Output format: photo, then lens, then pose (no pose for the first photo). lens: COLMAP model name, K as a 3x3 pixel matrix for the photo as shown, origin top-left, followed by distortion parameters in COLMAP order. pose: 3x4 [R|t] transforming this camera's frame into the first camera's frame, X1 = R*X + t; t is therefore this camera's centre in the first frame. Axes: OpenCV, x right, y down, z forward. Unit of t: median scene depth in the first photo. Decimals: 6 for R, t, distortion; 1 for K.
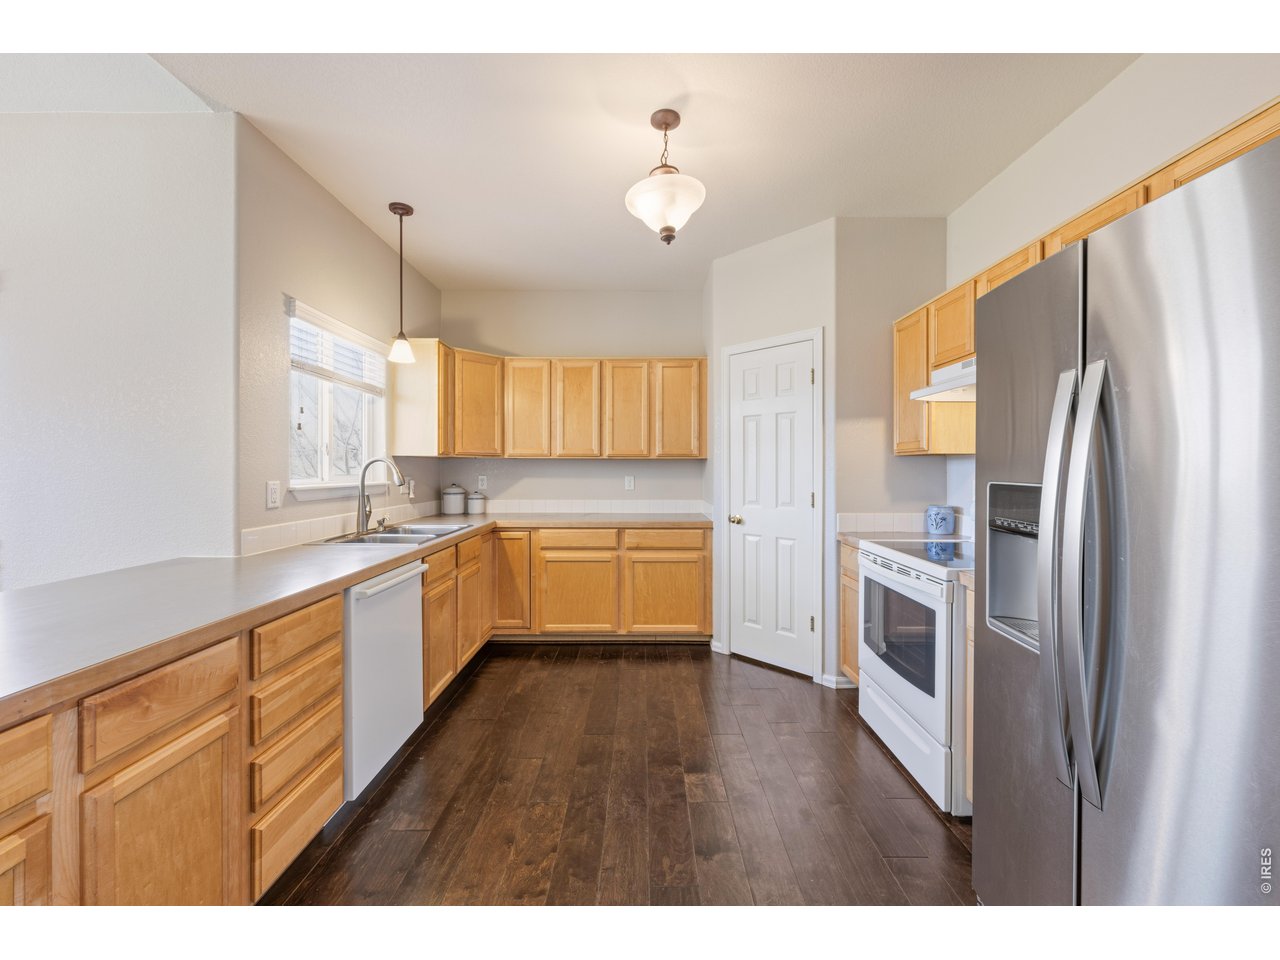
lens RADIAL K [[510.7, 0, 645.8], [0, 510.7, 470.9], [0, 0, 1]] dist [-0.005996, 0.000212]
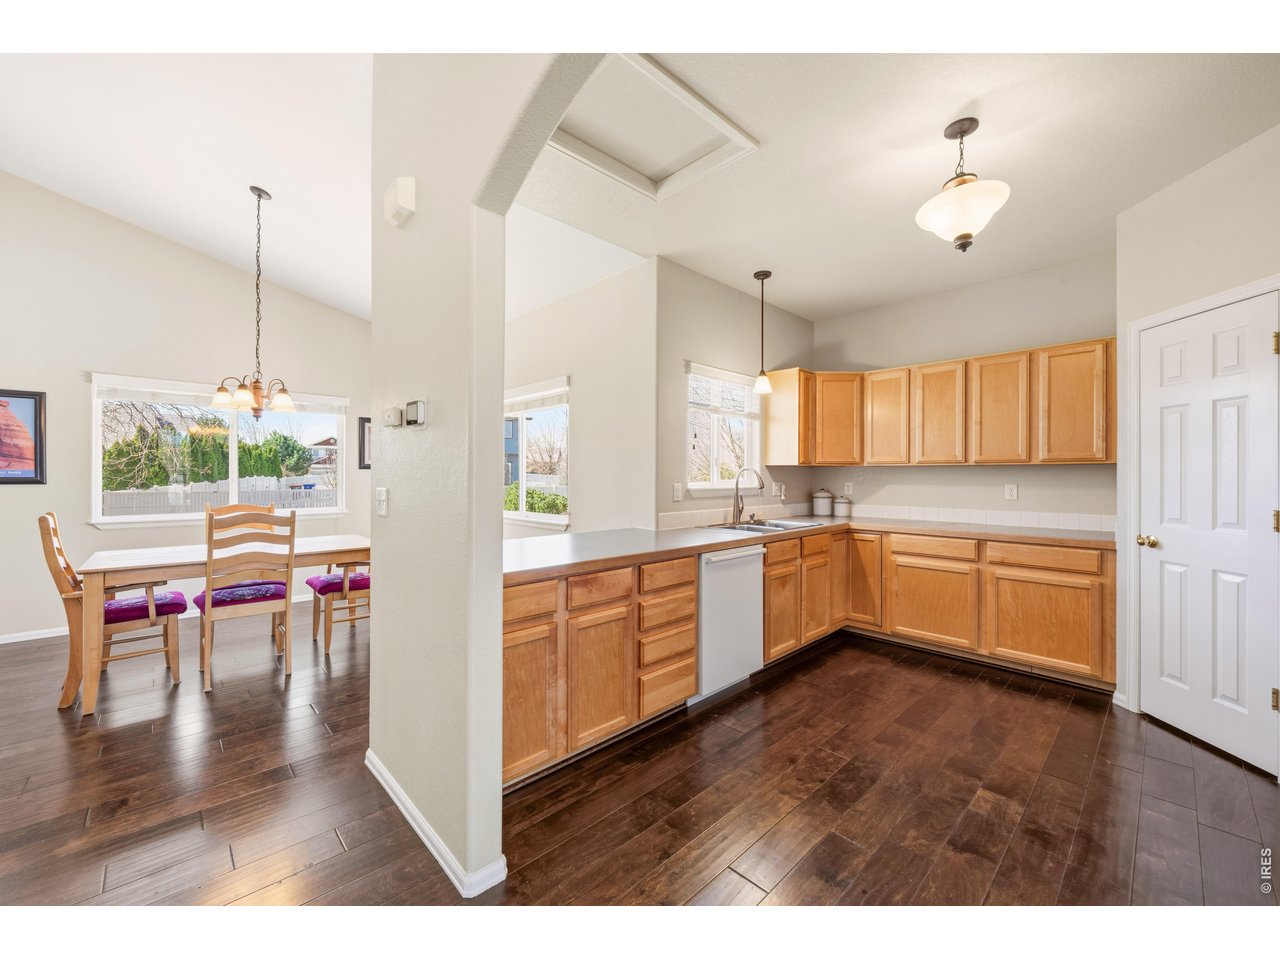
lens RADIAL K [[510.7, 0, 645.2], [0, 510.7, 475.7], [0, 0, 1]] dist [-0.005996, 0.000212]
pose [[0.687920, 0.000584, -0.725787, 0.248991], [-0.003858, 0.999988, -0.002852, 0.000442], [0.725777, 0.004762, 0.687914, -0.102627]]
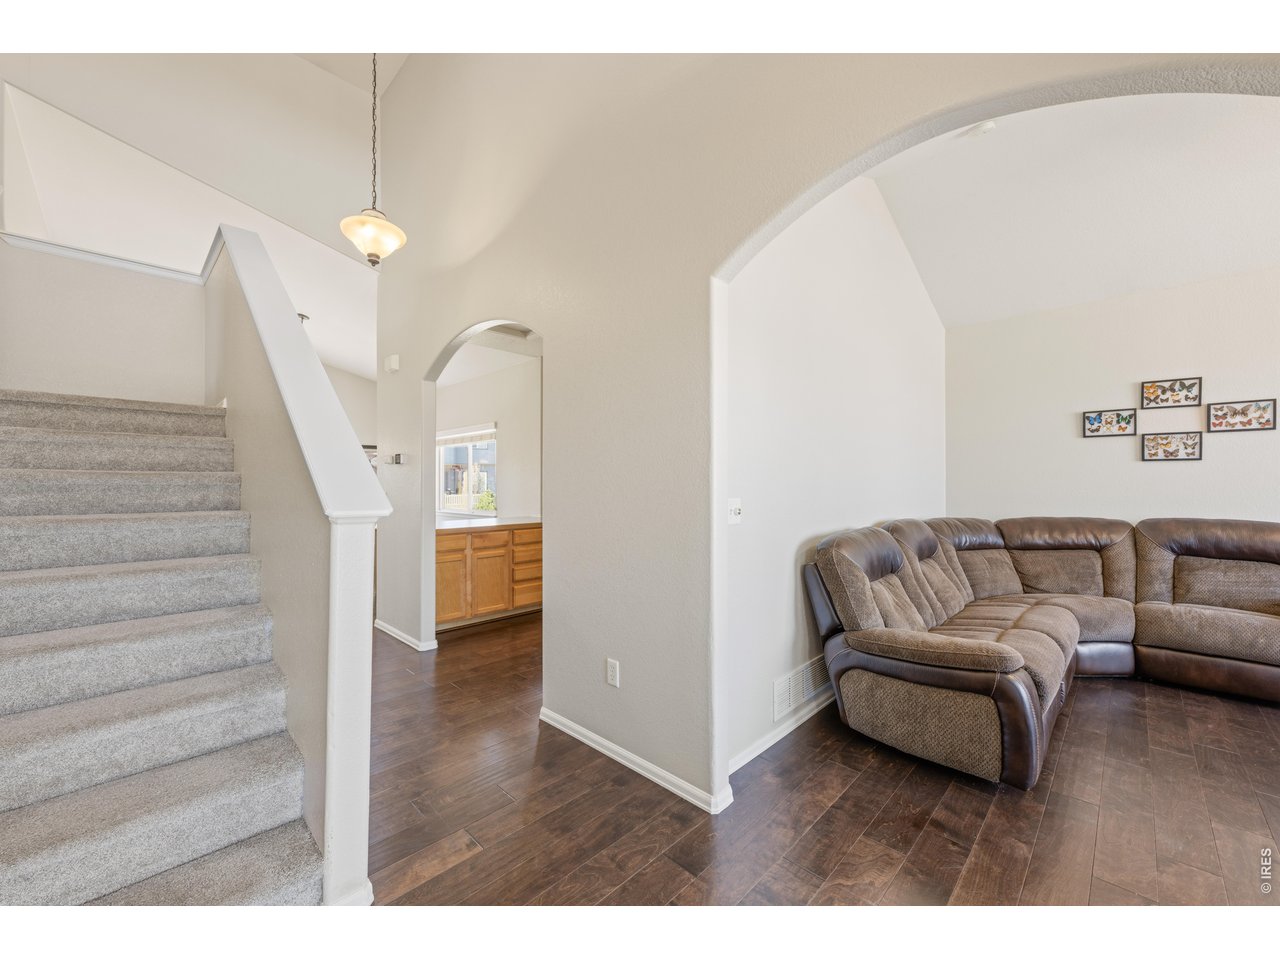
lens RADIAL K [[510.7, 0, 645.5], [0, 510.7, 482.8], [0, 0, 1]] dist [-0.005996, 0.000212]
pose [[0.714008, -0.003294, -0.700129, 1.101785], [-0.001240, 0.999981, -0.005969, -0.000838], [0.700136, 0.005130, 0.713991, -0.417110]]
